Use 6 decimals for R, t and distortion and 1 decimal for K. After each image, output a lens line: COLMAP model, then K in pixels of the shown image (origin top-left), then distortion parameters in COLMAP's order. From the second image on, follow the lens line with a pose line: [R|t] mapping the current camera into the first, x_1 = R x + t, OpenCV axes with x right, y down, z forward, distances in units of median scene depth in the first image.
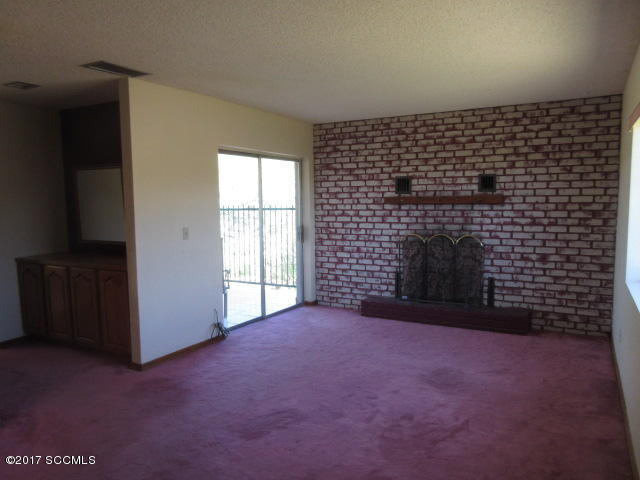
lens RADIAL K [[470.7, 0, 321.9], [0, 470.7, 240.0], [0, 0, 1]] dist [-0.017846, 0.014812]
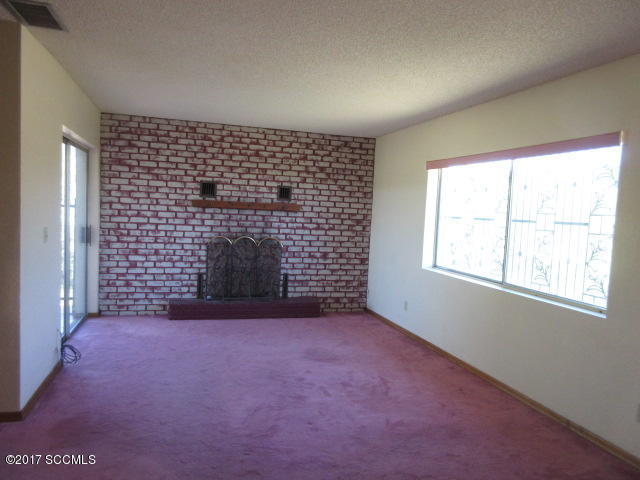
lens RADIAL K [[470.7, 0, 321.8], [0, 470.7, 240.2], [0, 0, 1]] dist [-0.017846, 0.014812]
pose [[0.699624, -0.003087, 0.714505, -0.428066], [0.004681, 0.999989, -0.000263, -0.002553], [-0.714496, 0.003528, 0.699631, 0.101931]]
